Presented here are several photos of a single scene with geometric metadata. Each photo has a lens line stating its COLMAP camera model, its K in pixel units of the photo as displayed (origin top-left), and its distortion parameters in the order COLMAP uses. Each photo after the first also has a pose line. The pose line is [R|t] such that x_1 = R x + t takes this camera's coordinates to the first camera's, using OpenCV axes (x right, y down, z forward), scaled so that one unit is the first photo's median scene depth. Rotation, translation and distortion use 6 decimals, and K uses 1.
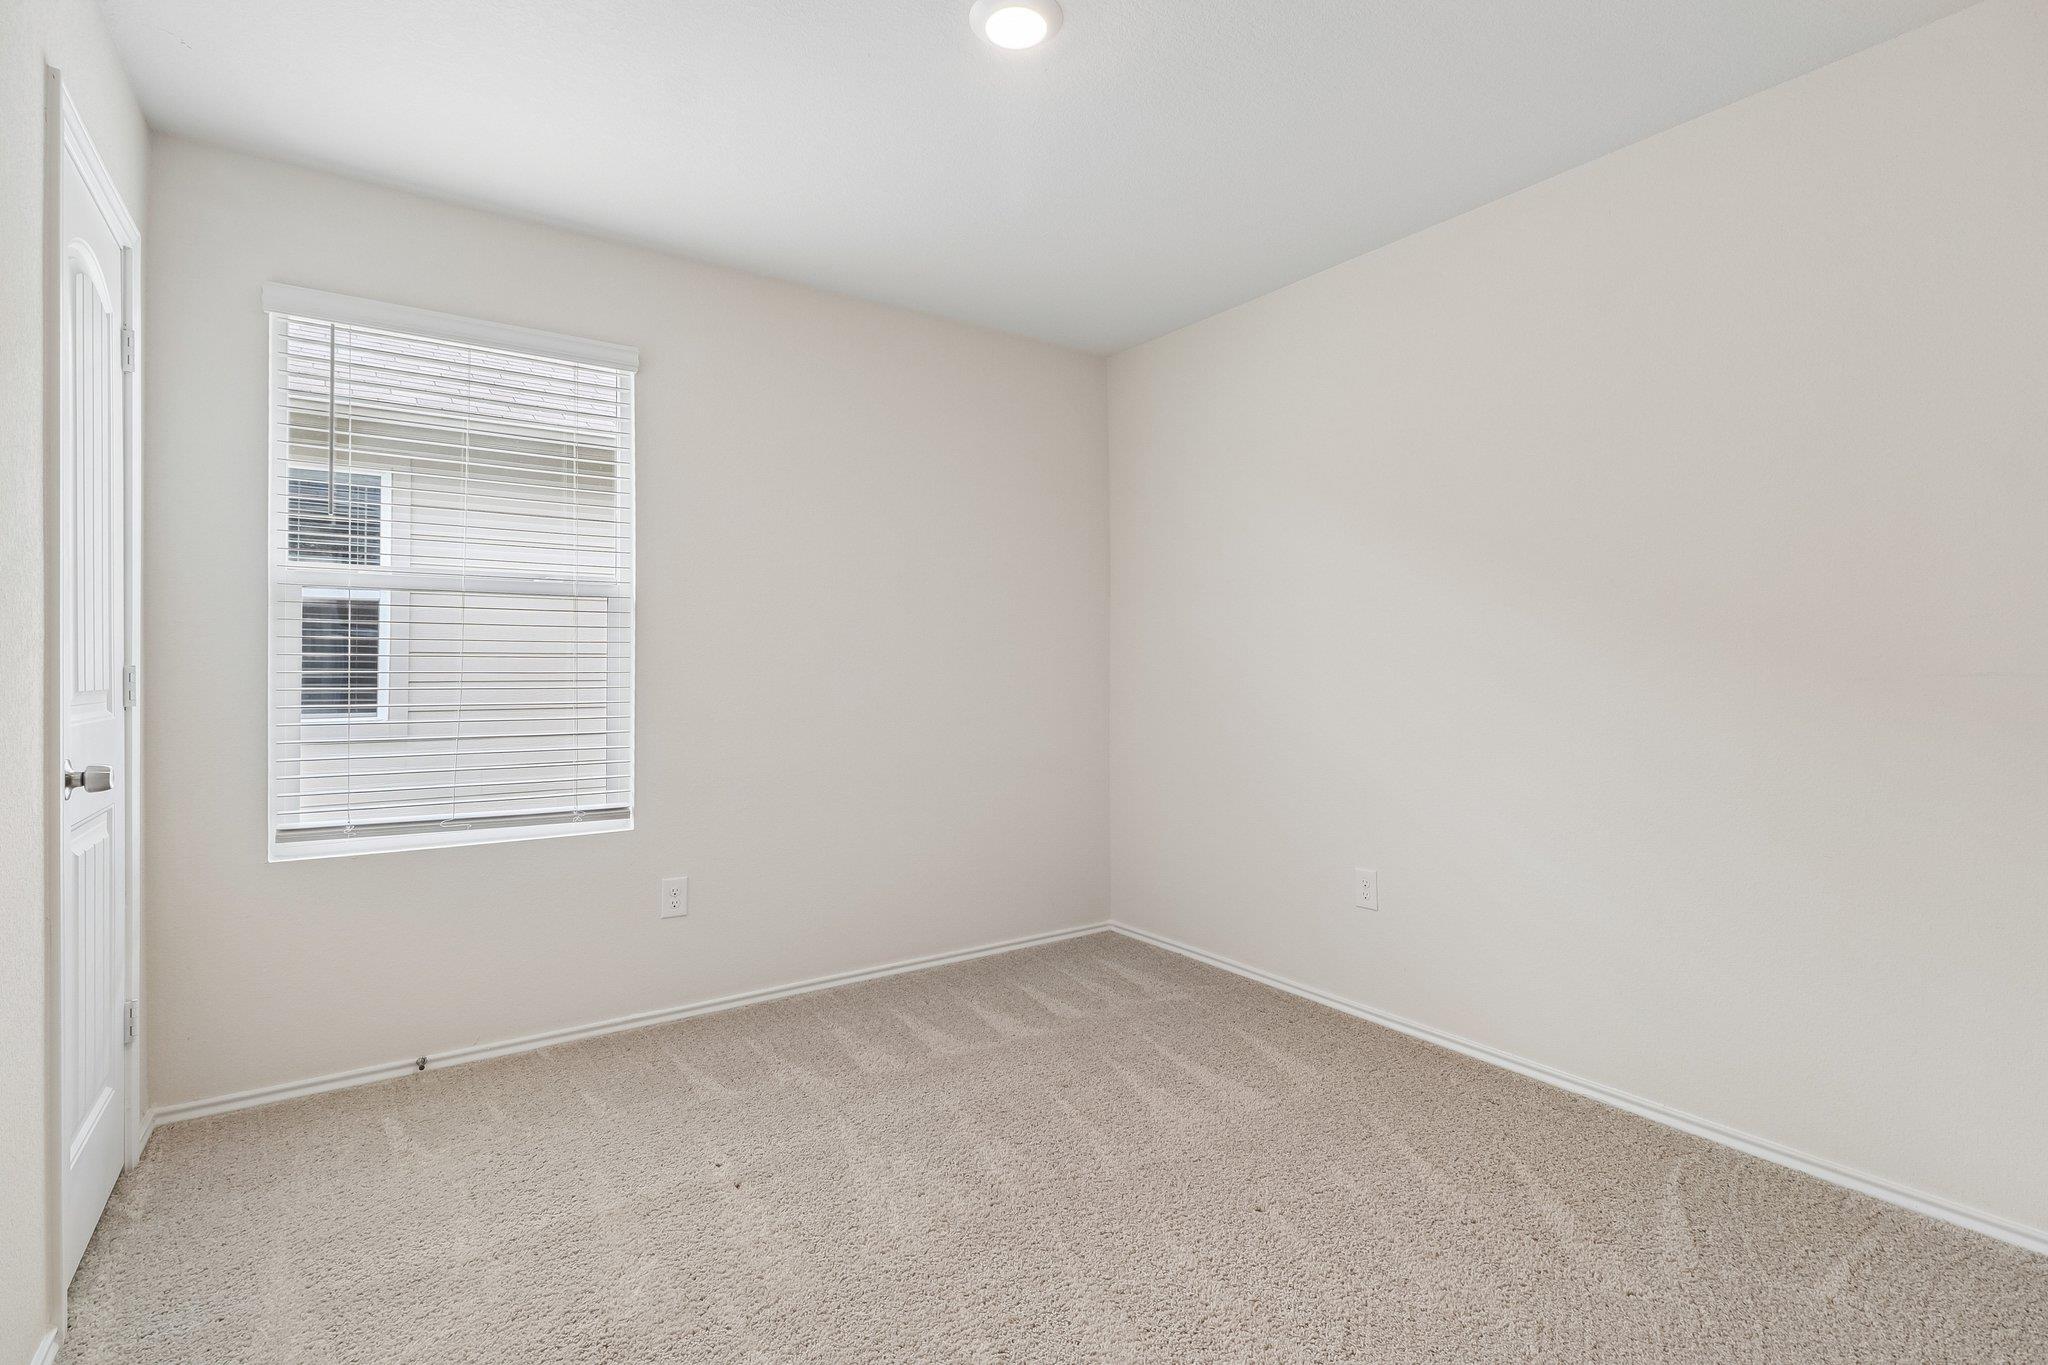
lens RADIAL K [[956.3, 0, 1024.2], [0, 956.3, 667.9], [0, 0, 1]] dist [0.001427, -0.000049]
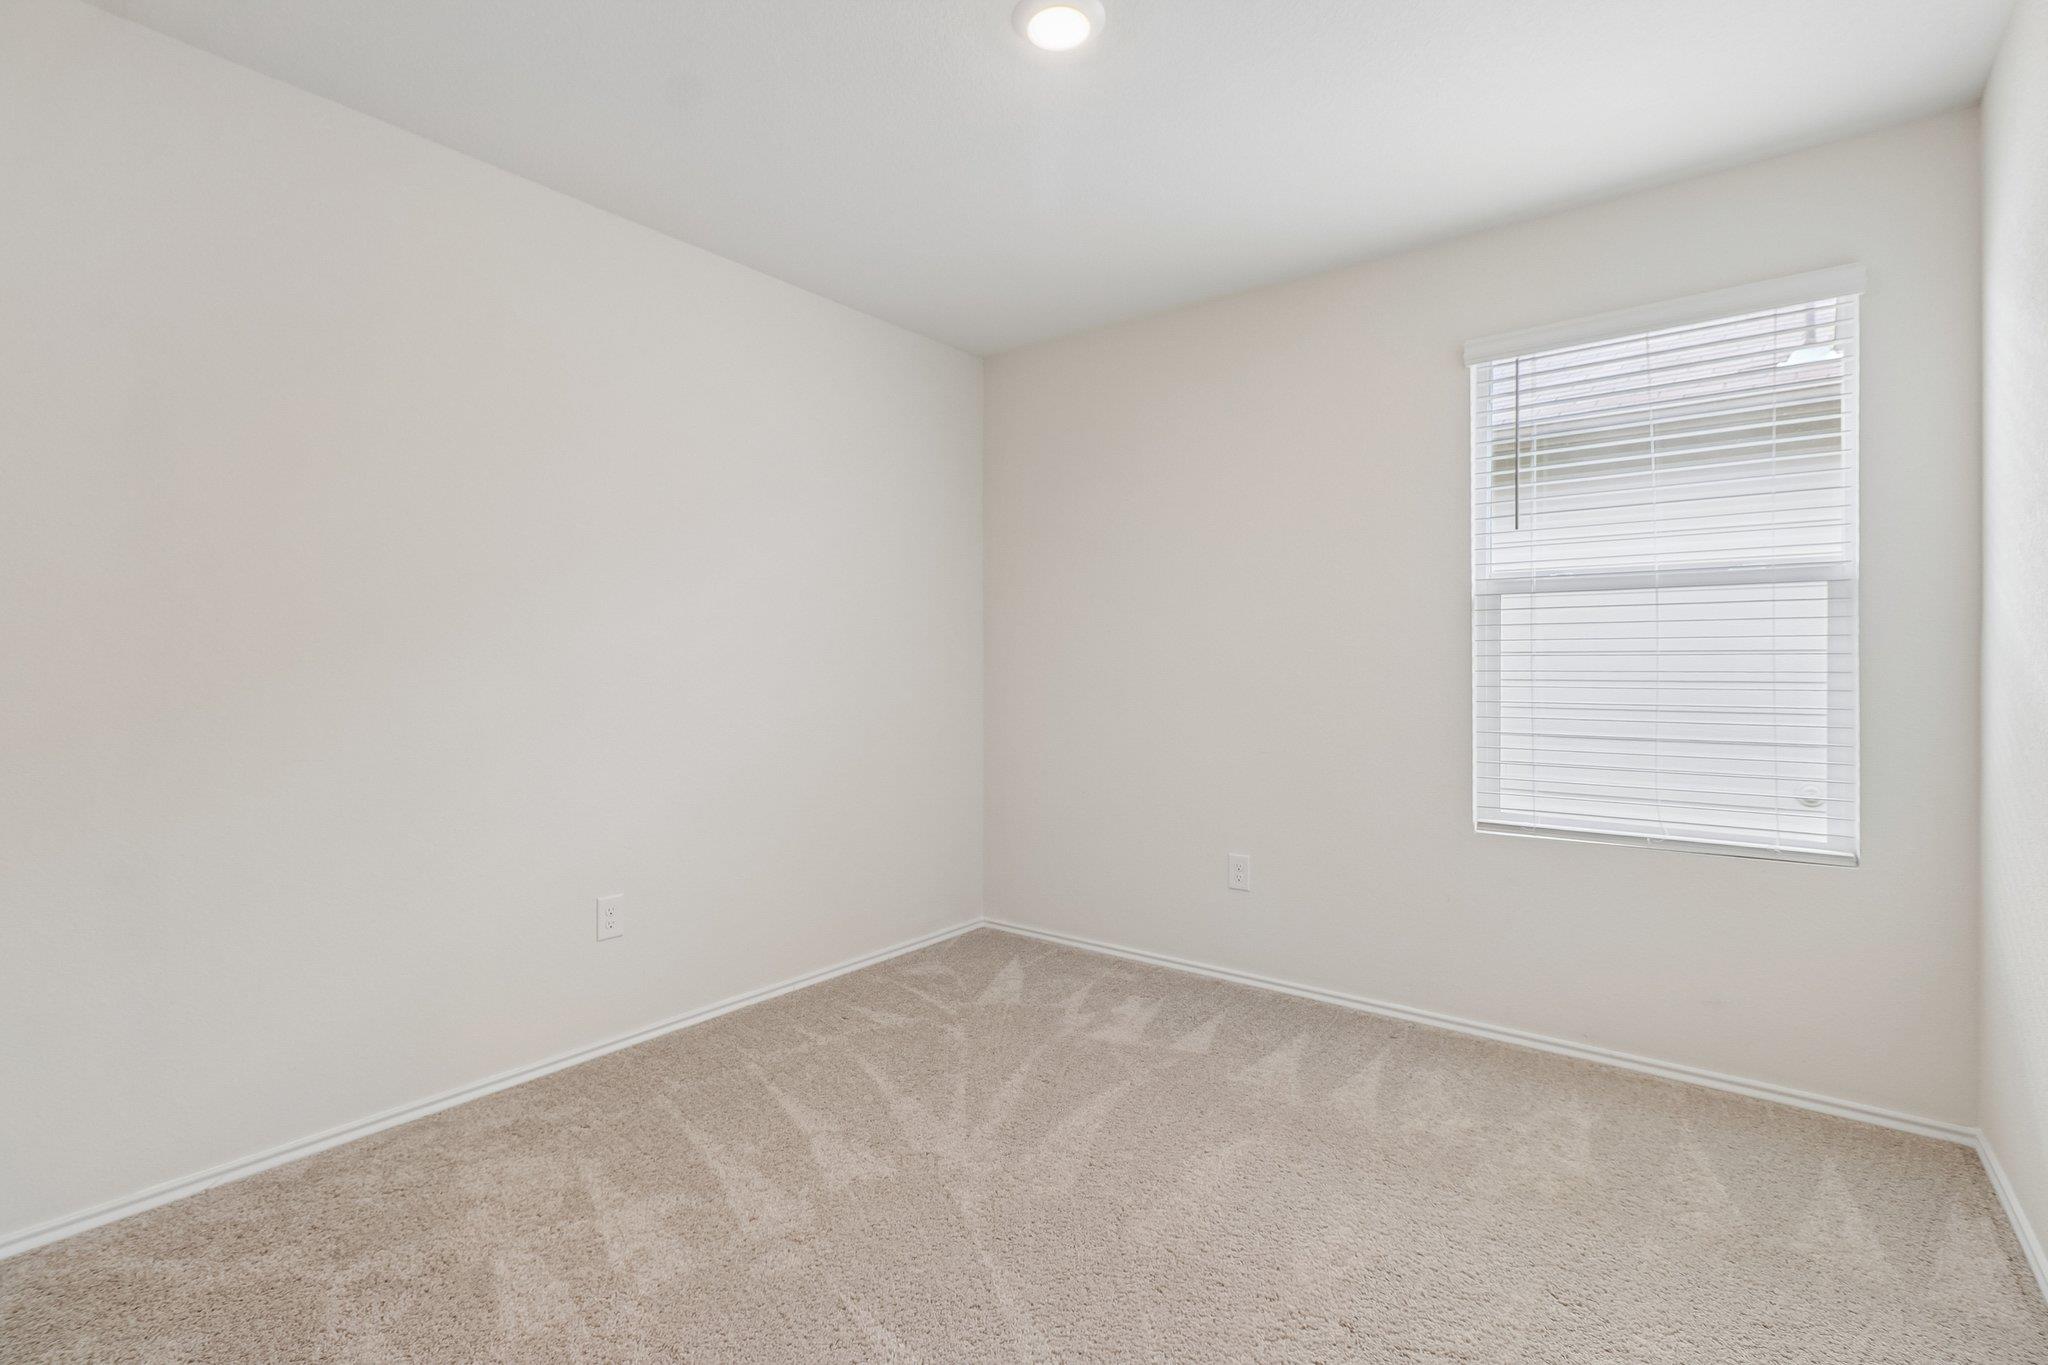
lens RADIAL K [[956.3, 0, 1024.2], [0, 956.3, 667.9], [0, 0, 1]] dist [0.001427, -0.000049]
pose [[0.298372, 0.001979, -0.954448, 0.151093], [-0.000670, 0.999998, 0.001864, -0.000173], [0.954449, 0.000083, 0.298373, 0.104083]]
